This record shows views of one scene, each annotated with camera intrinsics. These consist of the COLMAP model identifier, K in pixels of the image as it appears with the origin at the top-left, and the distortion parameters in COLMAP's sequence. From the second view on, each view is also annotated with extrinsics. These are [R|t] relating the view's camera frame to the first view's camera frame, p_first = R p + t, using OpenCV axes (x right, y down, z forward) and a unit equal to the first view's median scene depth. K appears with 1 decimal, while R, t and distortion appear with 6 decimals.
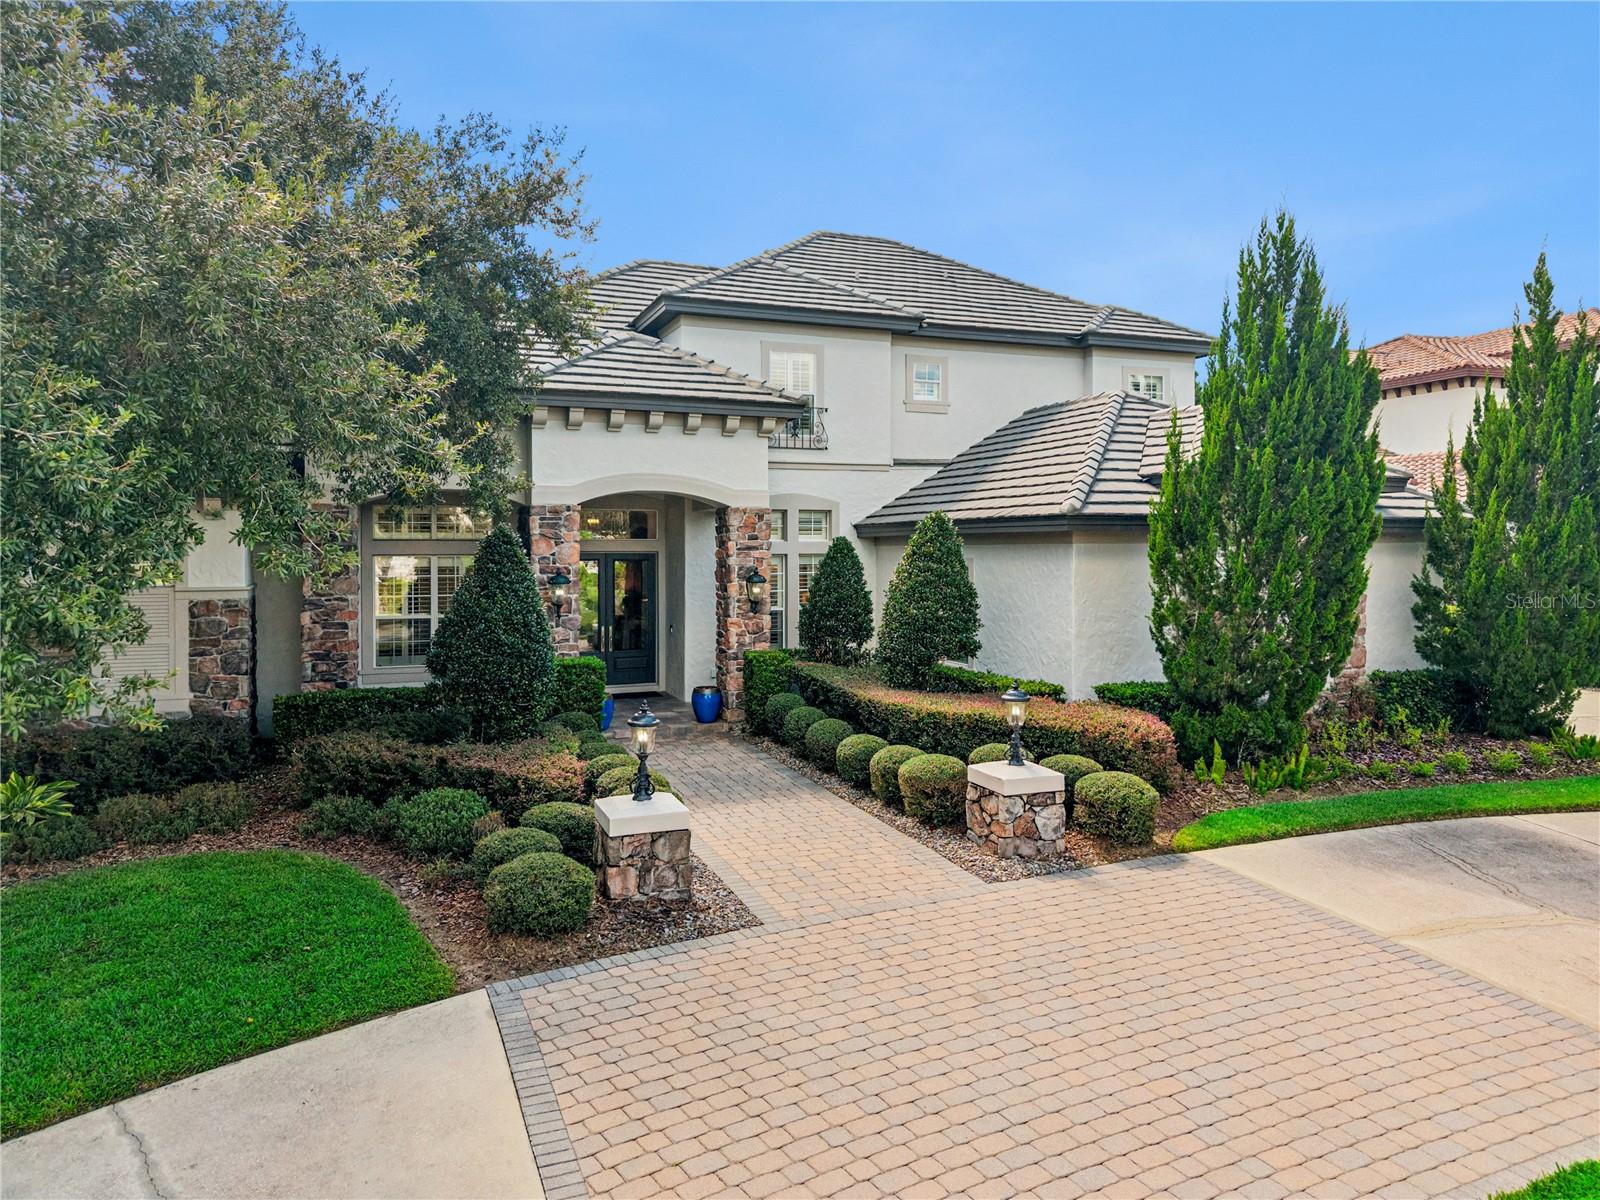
lens RADIAL K [[1117.2, 0, 794.2], [0, 1117.2, 574.5], [0, 0, 1]] dist [0.031953, -0.037183]
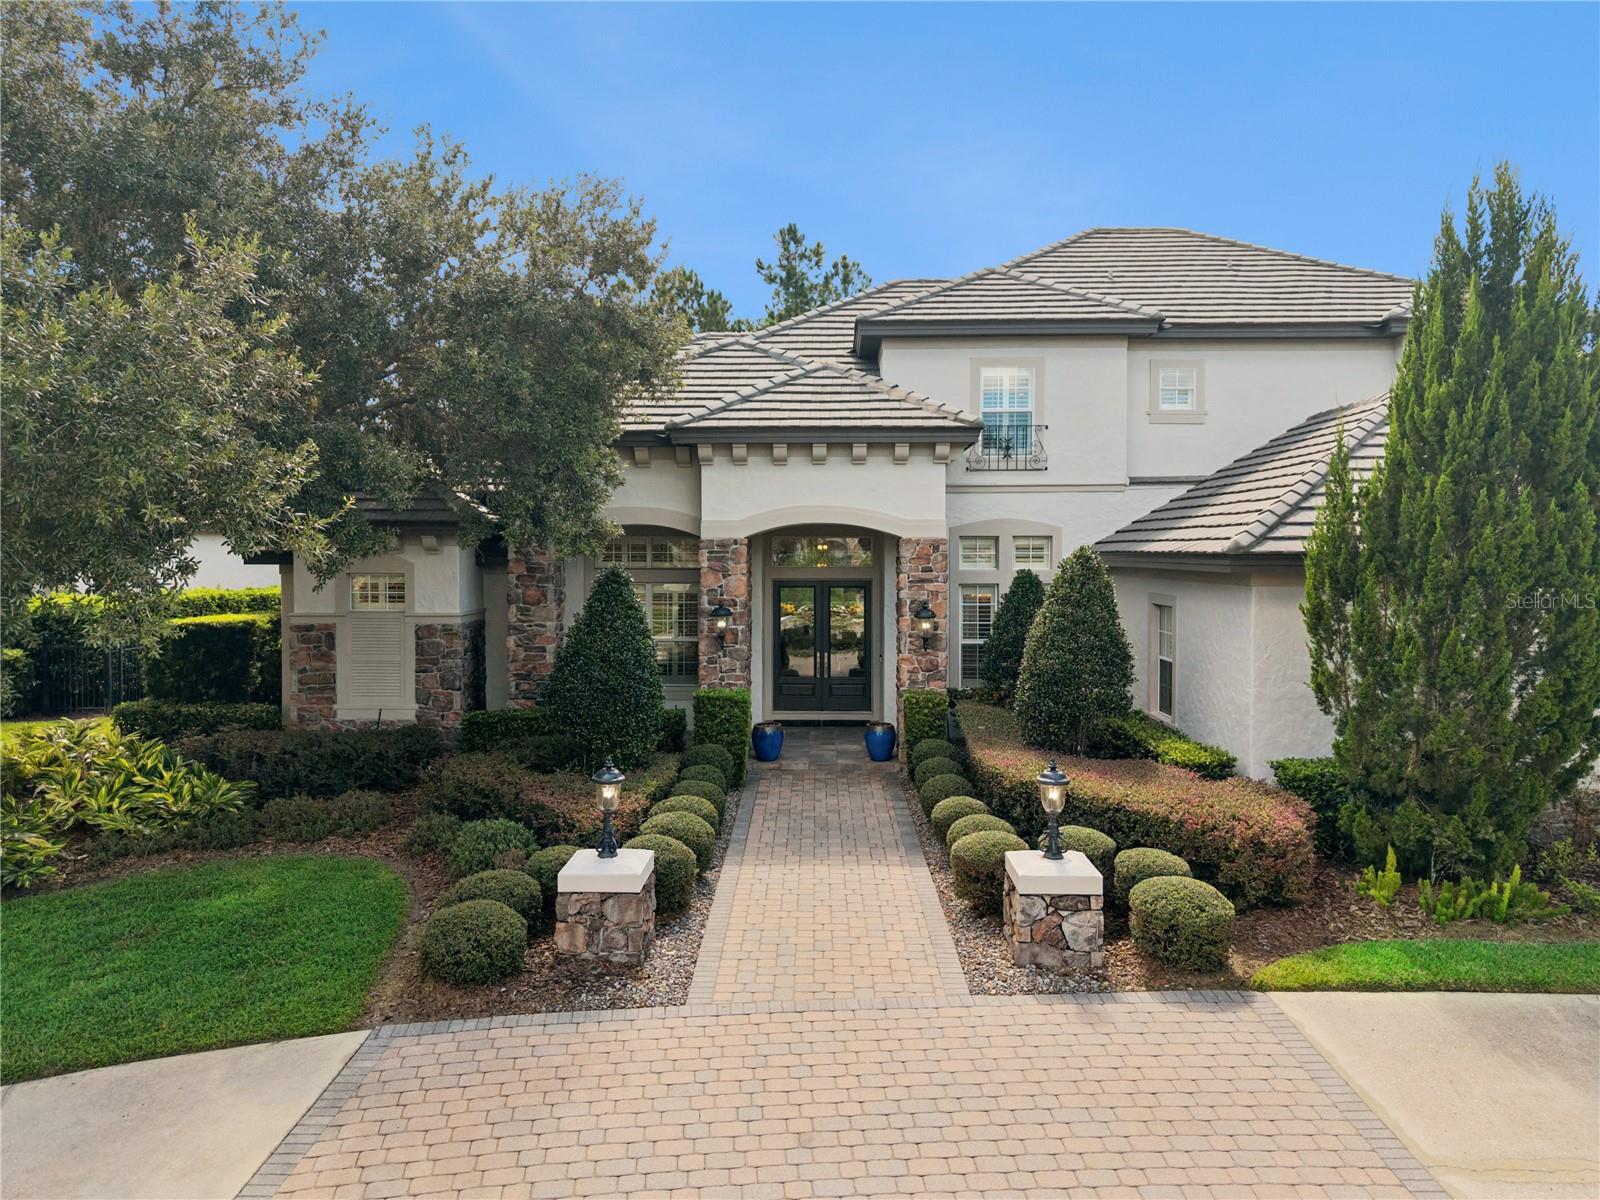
lens RADIAL K [[1103.7, 0, 775.5], [0, 1103.7, 576.7], [0, 0, 1]] dist [0.011983, -0.003841]
pose [[0.916161, 0.011604, -0.400641, 0.296454], [-0.010626, 0.999933, 0.004662, -0.040661], [0.400669, -0.000014, 0.916223, 0.120125]]
